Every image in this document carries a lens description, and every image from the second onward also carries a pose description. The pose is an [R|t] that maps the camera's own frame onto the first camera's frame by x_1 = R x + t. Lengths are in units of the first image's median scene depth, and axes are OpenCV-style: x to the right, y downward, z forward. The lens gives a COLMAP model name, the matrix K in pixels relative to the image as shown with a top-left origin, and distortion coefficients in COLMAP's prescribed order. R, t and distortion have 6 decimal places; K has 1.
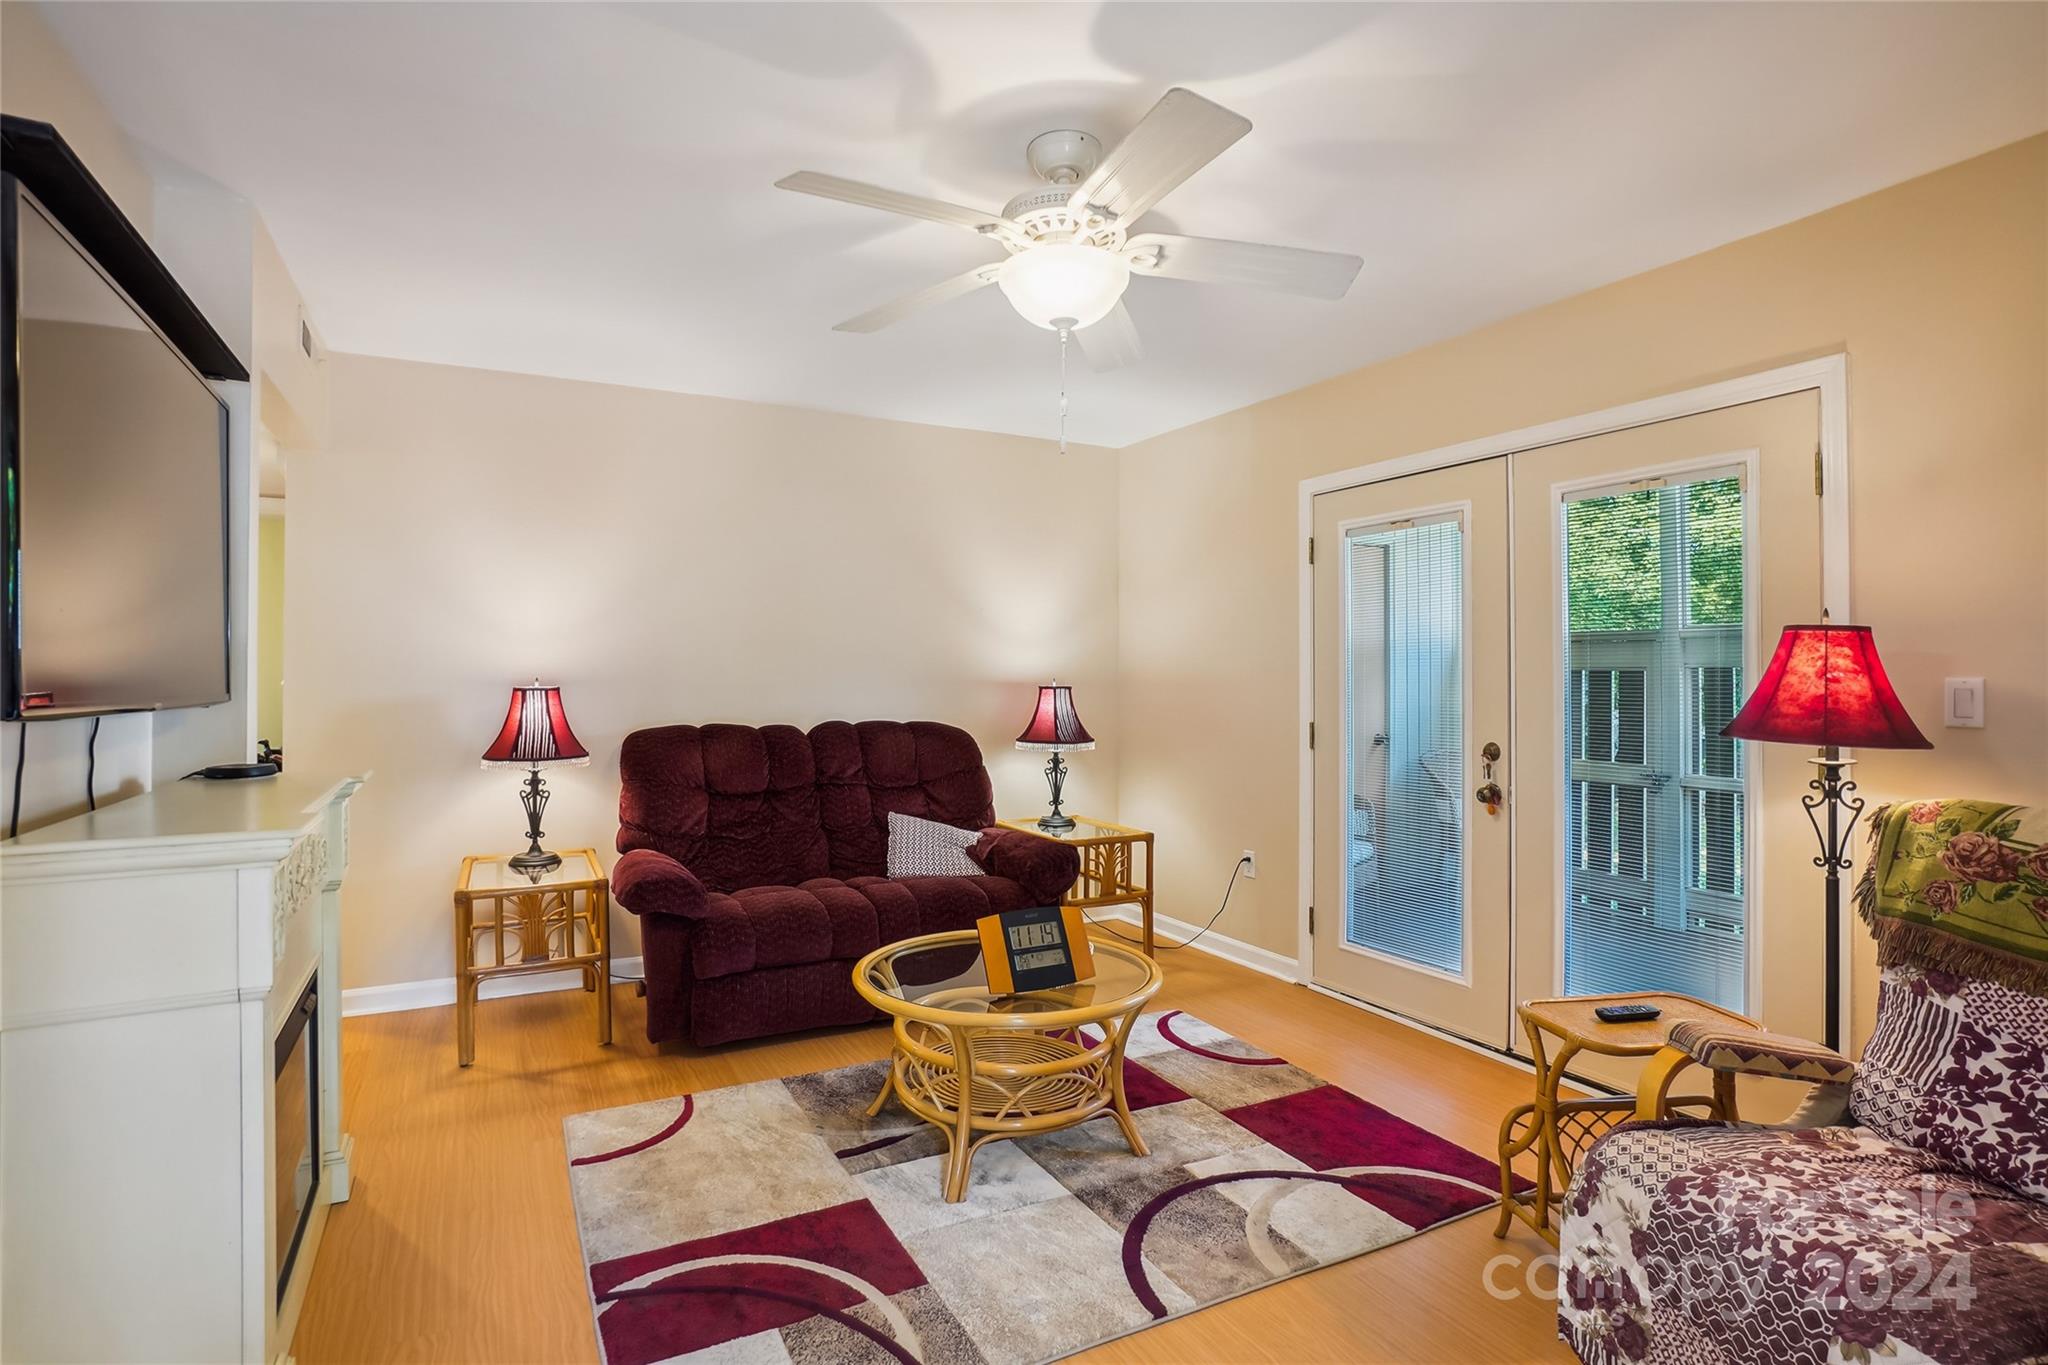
lens RADIAL K [[951.2, 0, 1016.6], [0, 951.2, 668.8], [0, 0, 1]] dist [-0.040861, -0.000091]
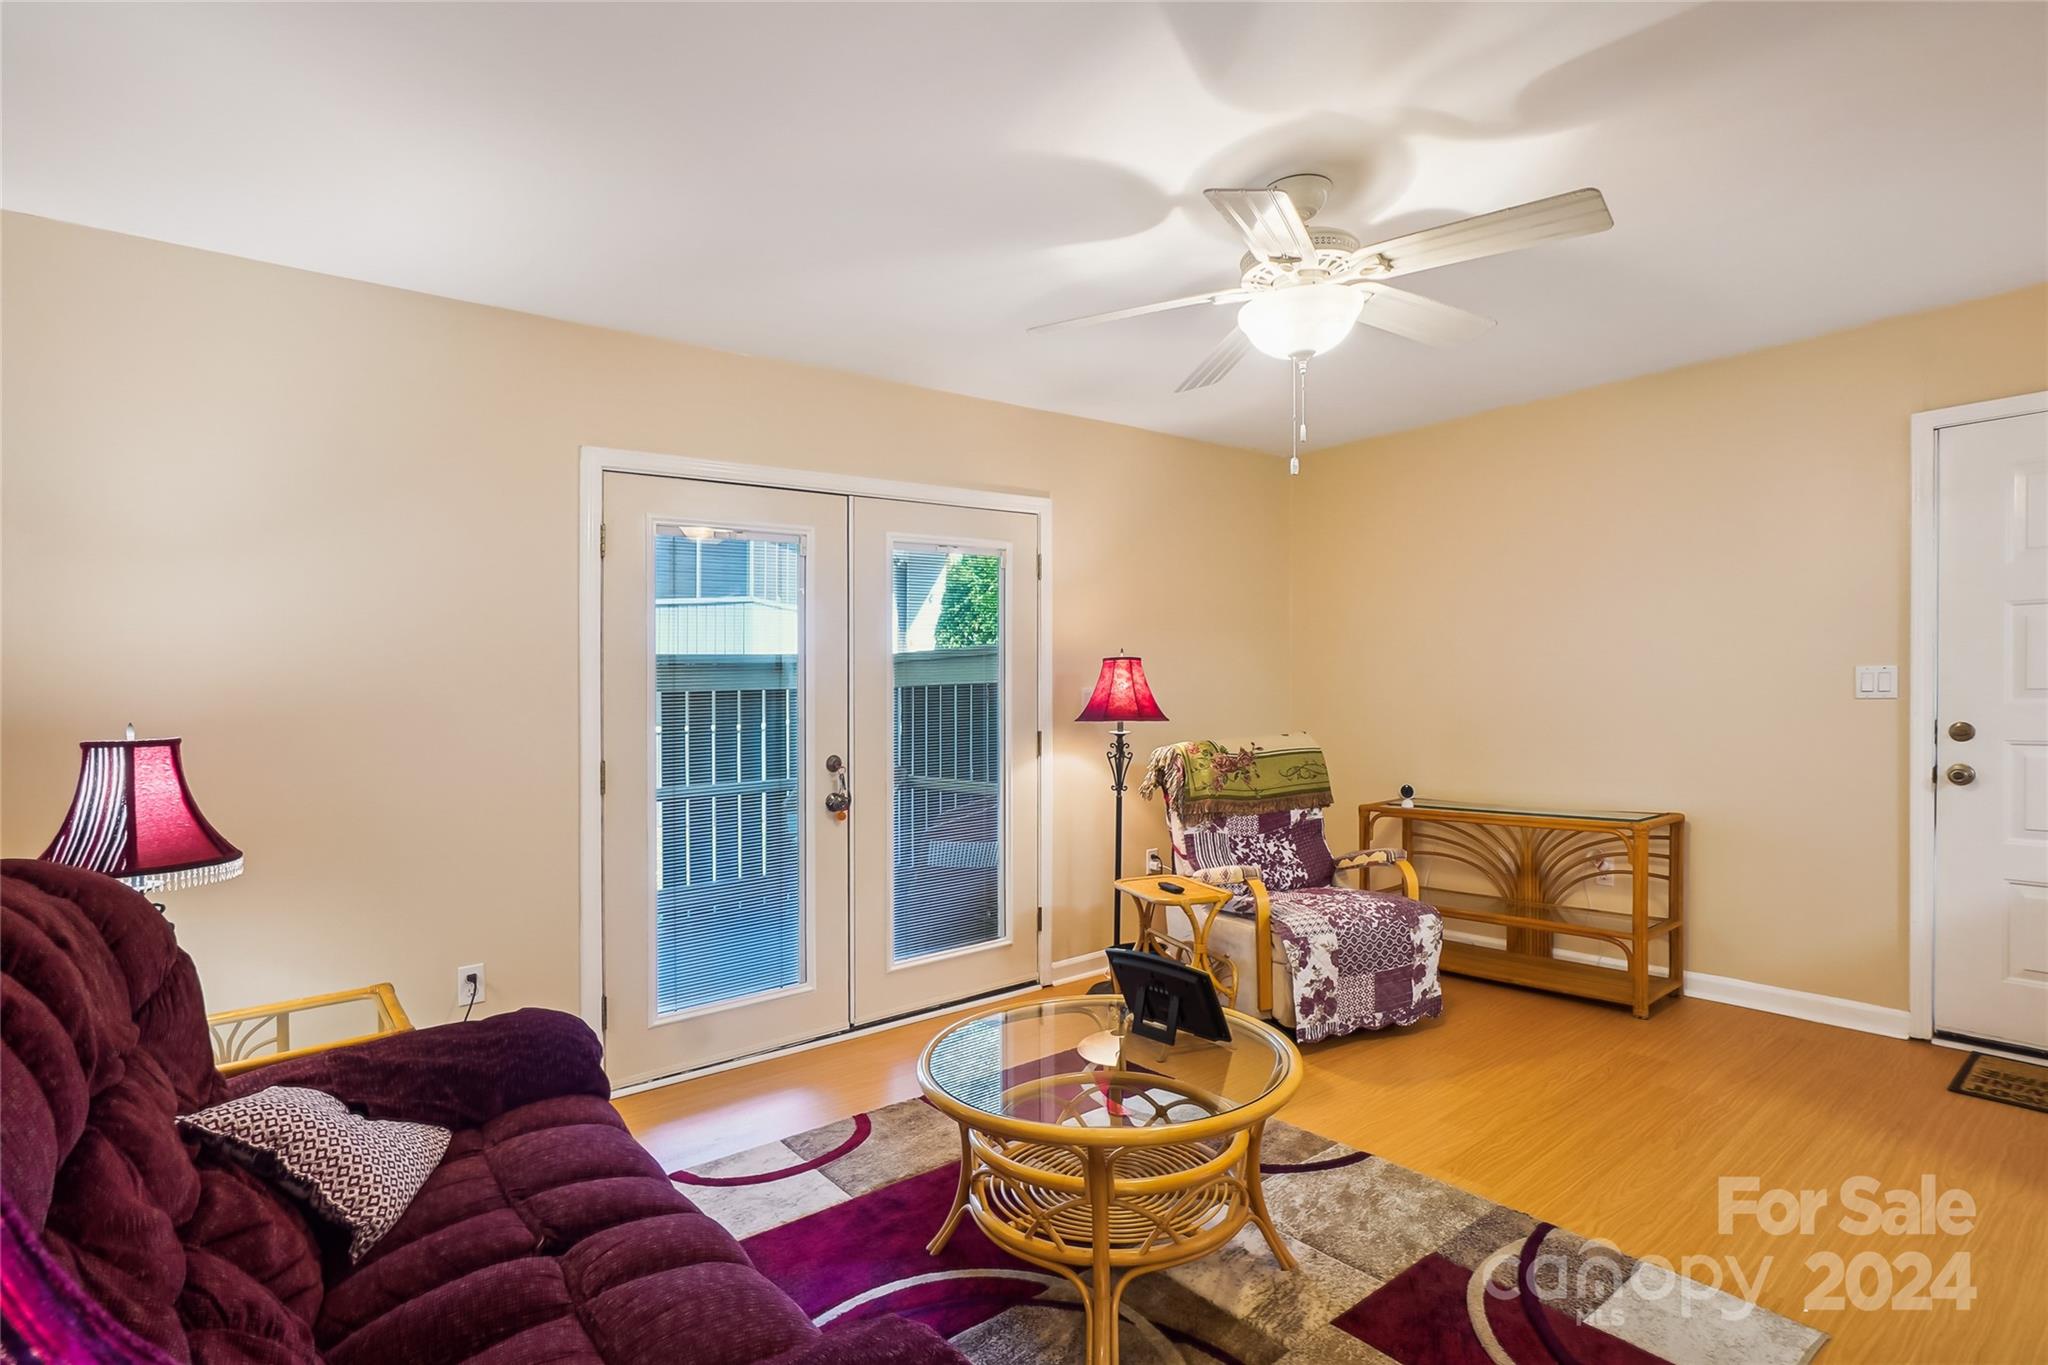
lens RADIAL K [[999.6, 0, 1015.2], [0, 999.6, 690.2], [0, 0, 1]] dist [-0.003027, 0.000338]
pose [[-0.137570, -0.008026, 0.990460, -0.927530], [0.018981, 0.999762, 0.010738, -0.005779], [-0.990310, 0.020277, -0.137385, 1.300412]]
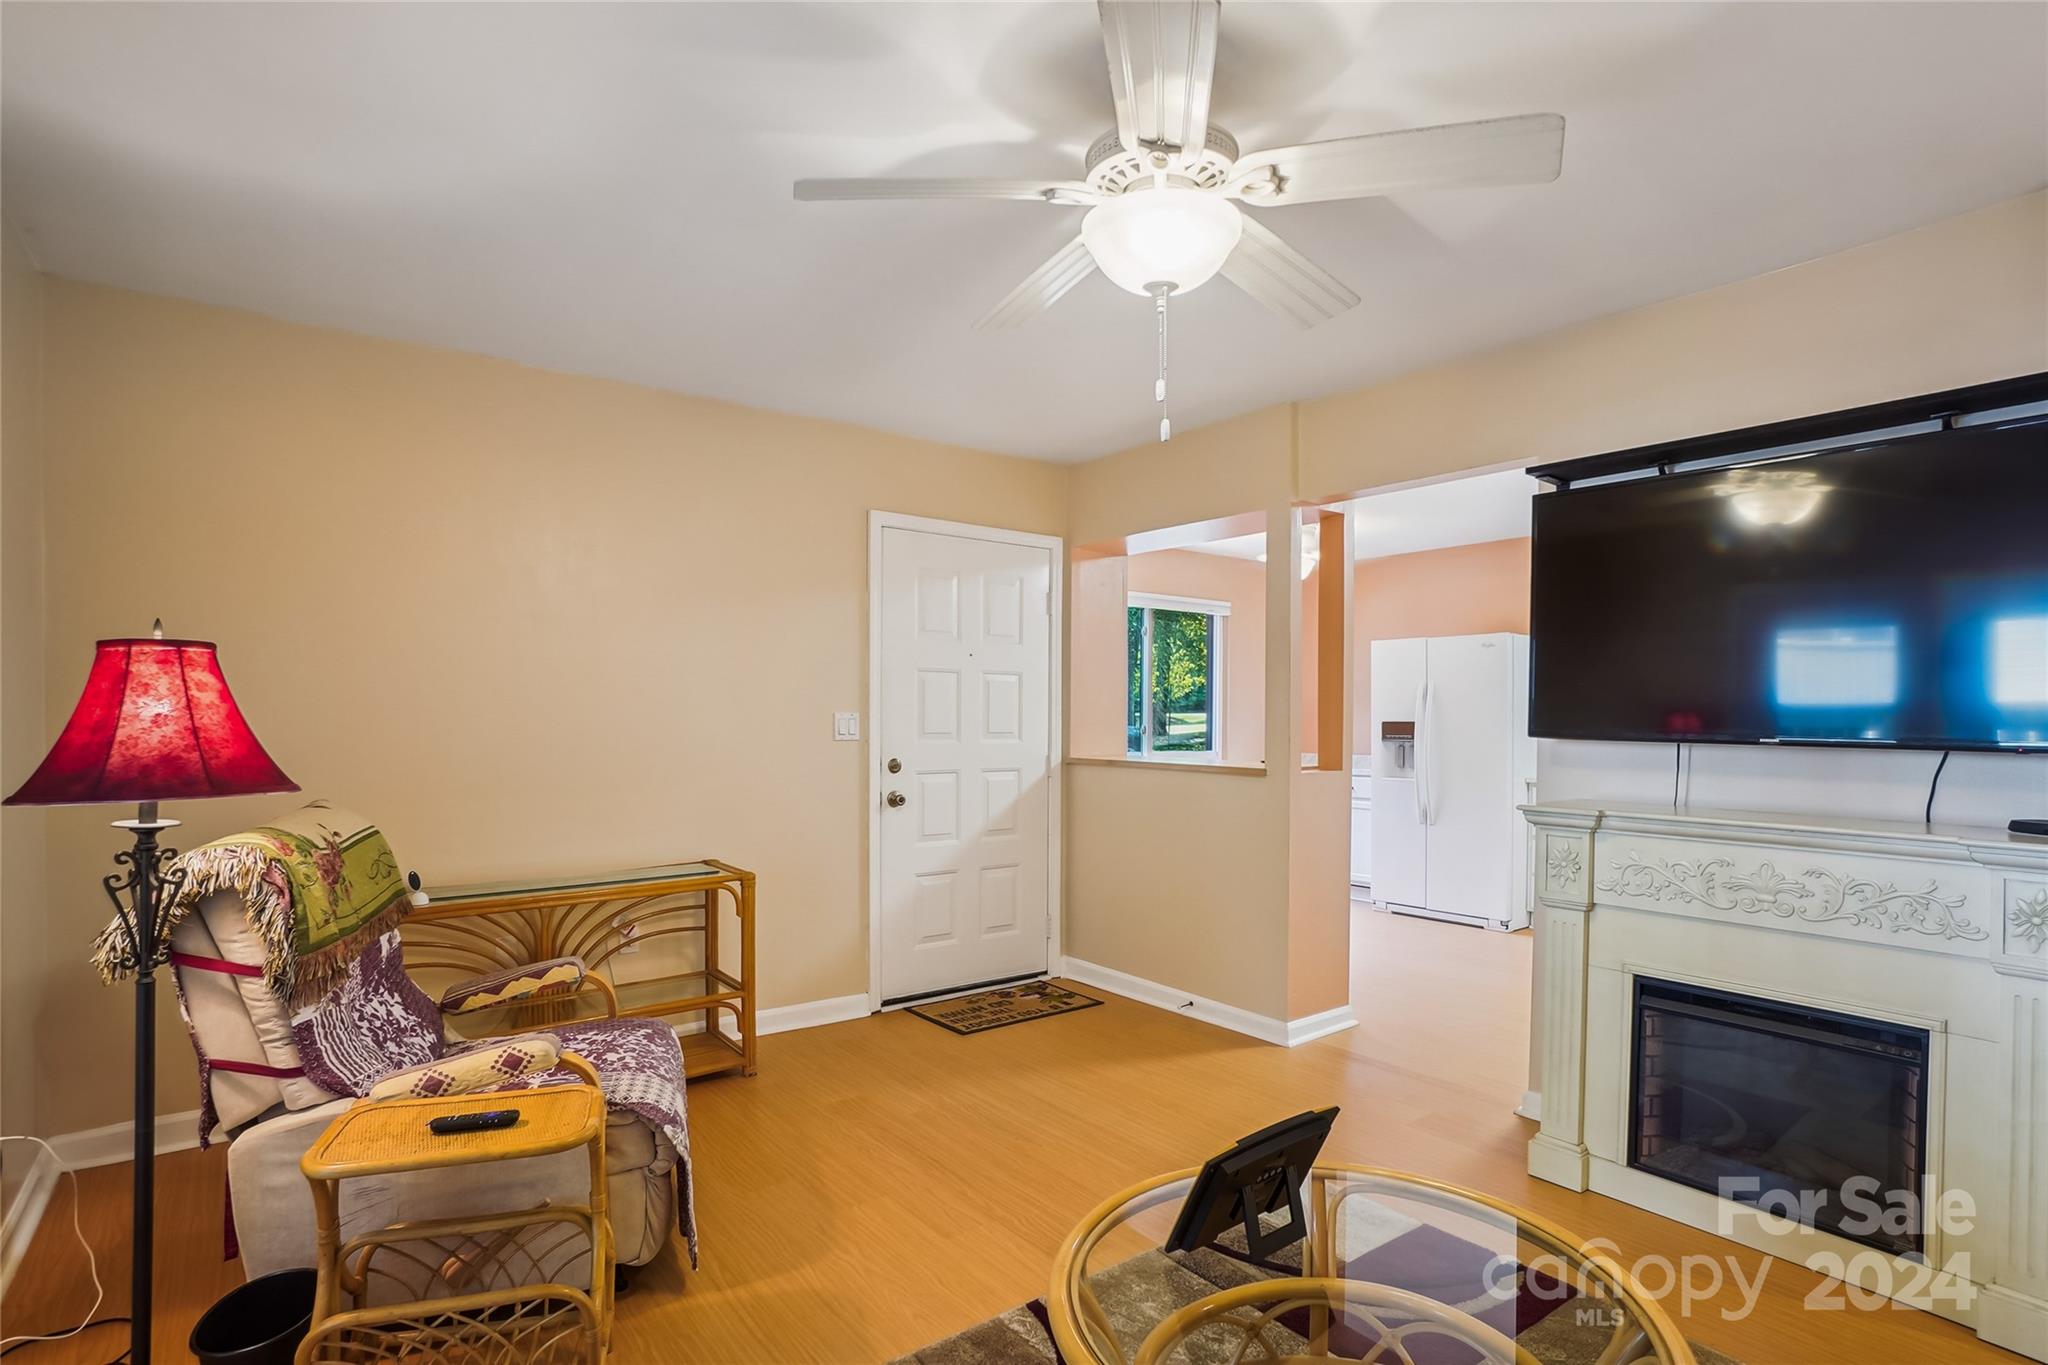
lens RADIAL K [[1026.8, 0, 1021.3], [0, 1026.8, 750.9], [0, 0, 1]] dist [-0.002793, -0.000133]
pose [[-0.994541, -0.003236, -0.104292, 0.236599], [-0.006084, 0.999617, 0.027010, 0.014466], [0.104164, 0.027497, -0.994180, 1.673225]]
